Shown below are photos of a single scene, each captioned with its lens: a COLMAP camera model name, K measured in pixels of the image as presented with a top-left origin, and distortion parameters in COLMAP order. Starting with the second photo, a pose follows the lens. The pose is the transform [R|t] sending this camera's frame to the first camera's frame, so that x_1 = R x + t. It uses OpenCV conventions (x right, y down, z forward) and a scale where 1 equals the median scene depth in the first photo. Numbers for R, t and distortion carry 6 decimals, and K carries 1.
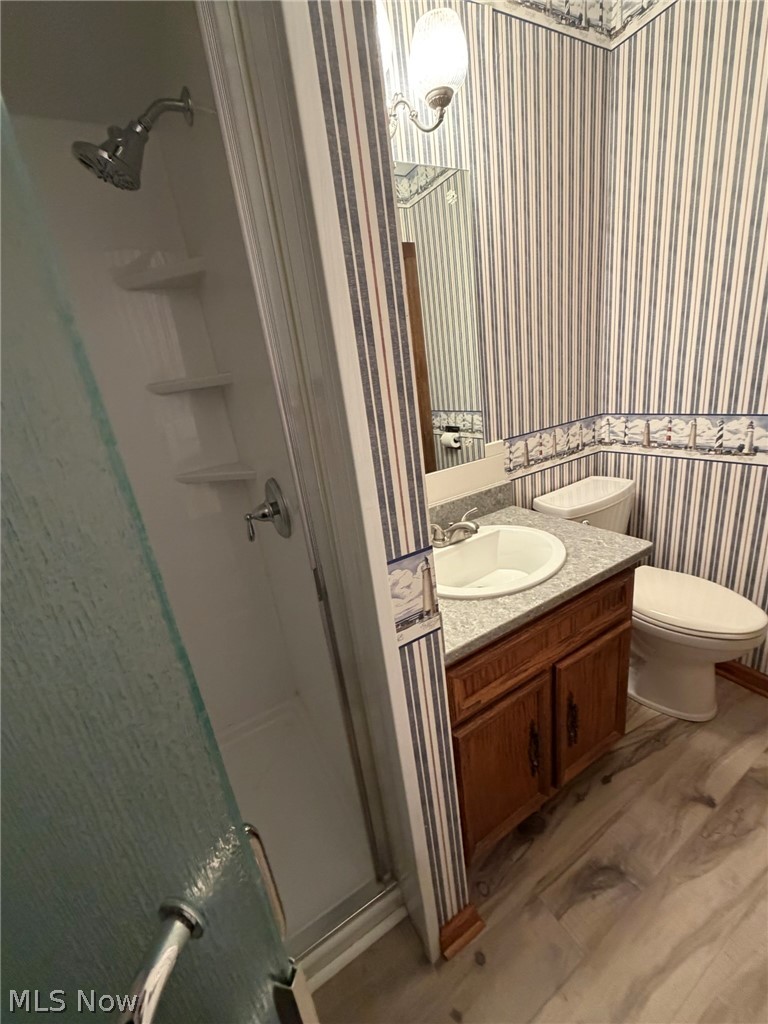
lens RADIAL K [[413.2, 0, 384.0], [0, 413.2, 512.0], [0, 0, 1]] dist [0.002104, 0.000011]
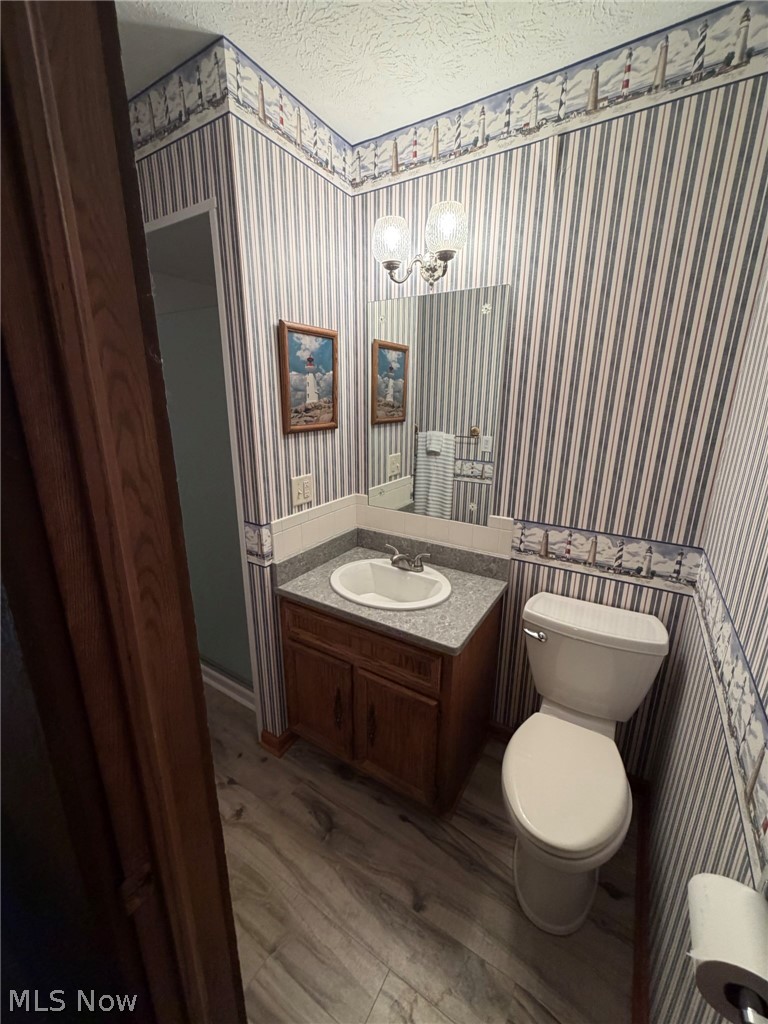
lens RADIAL K [[413.2, 0, 384.0], [0, 413.2, 512.0], [0, 0, 1]] dist [0.002104, 0.000011]
pose [[0.459834, 0.370763, -0.806900, 0.979980], [-0.343247, 0.912251, 0.223562, -0.314036], [0.818984, 0.174165, 0.546747, 0.162056]]
